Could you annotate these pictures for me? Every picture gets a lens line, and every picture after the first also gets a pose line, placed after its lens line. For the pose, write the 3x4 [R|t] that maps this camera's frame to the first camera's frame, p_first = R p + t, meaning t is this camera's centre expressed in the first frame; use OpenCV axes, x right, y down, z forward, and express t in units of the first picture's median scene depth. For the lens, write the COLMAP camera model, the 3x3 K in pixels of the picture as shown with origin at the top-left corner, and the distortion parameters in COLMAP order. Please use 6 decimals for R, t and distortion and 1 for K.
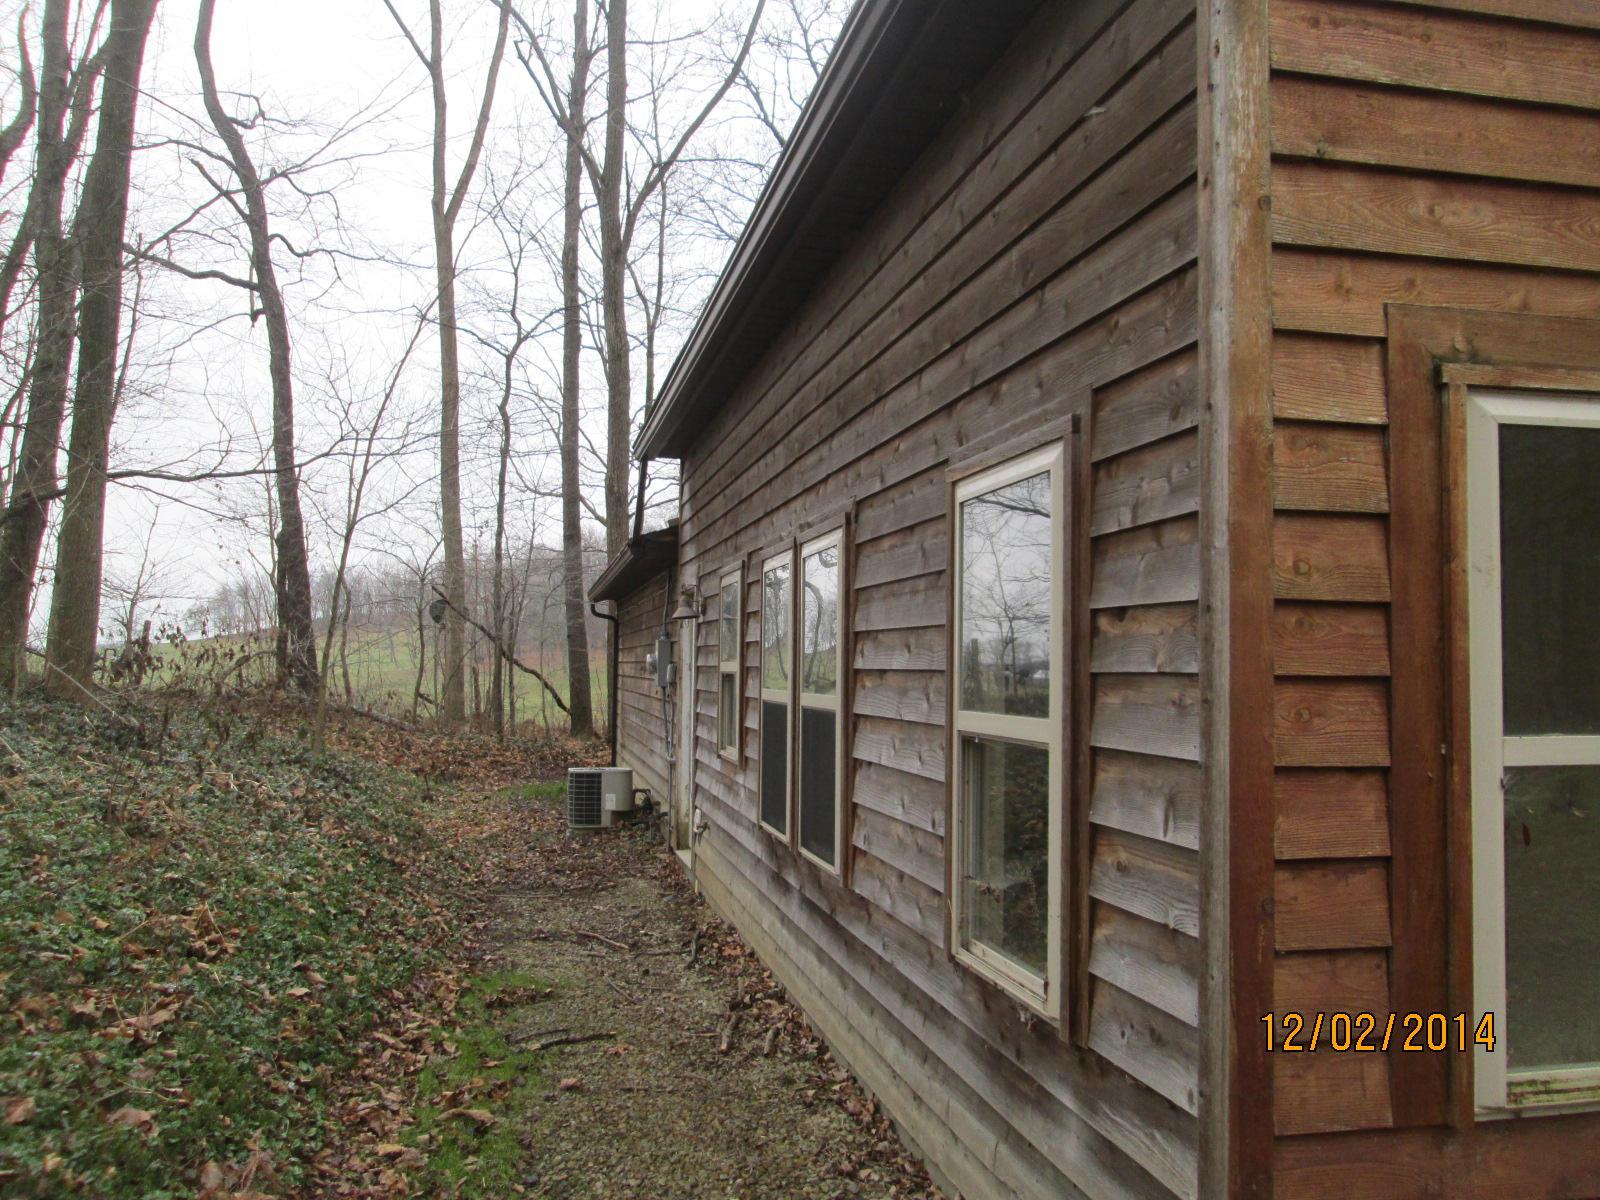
lens RADIAL K [[1321.8, 0, 800.0], [0, 1321.8, 600.0], [0, 0, 1]] dist [-0.003631, -0.001282]
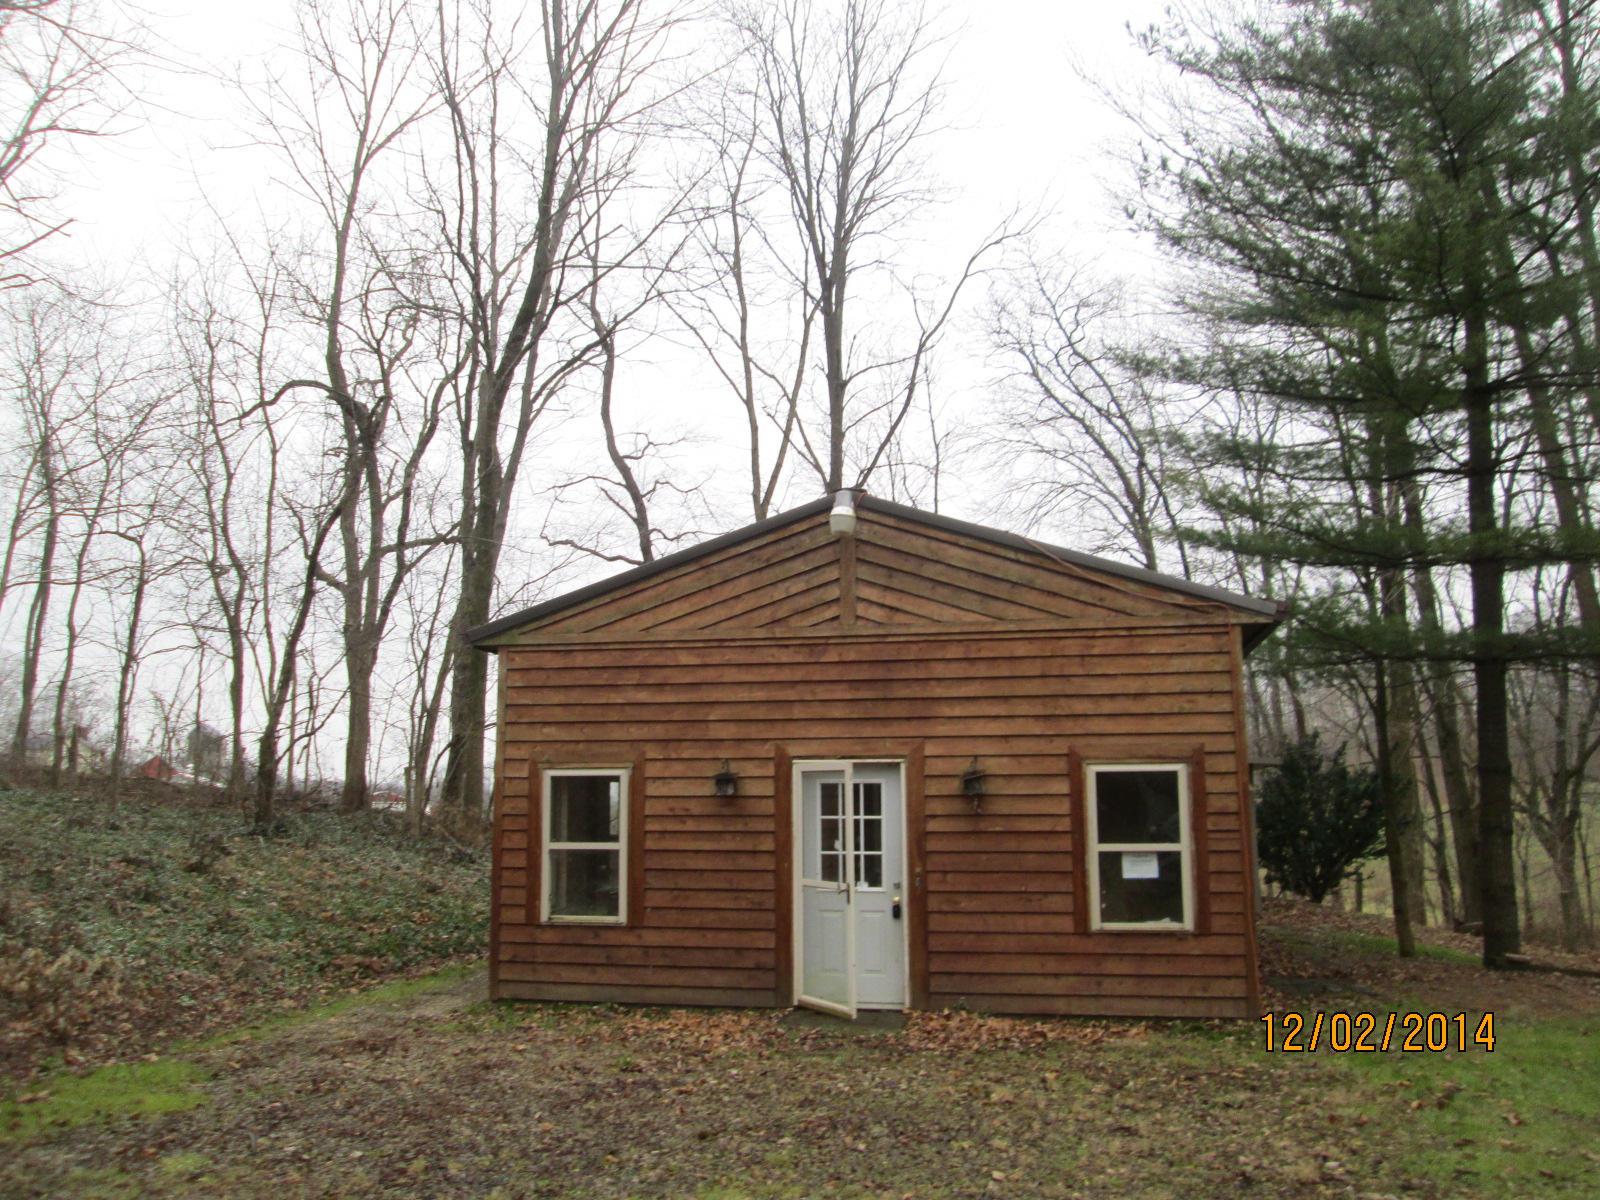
lens RADIAL K [[1321.8, 0, 800.0], [0, 1321.8, 600.0], [0, 0, 1]] dist [-0.003631, -0.001282]
pose [[0.925250, -0.079872, -0.370853, 0.295158], [0.037087, 0.991946, -0.121111, -0.014178], [0.377540, 0.098304, 0.920761, -0.287982]]
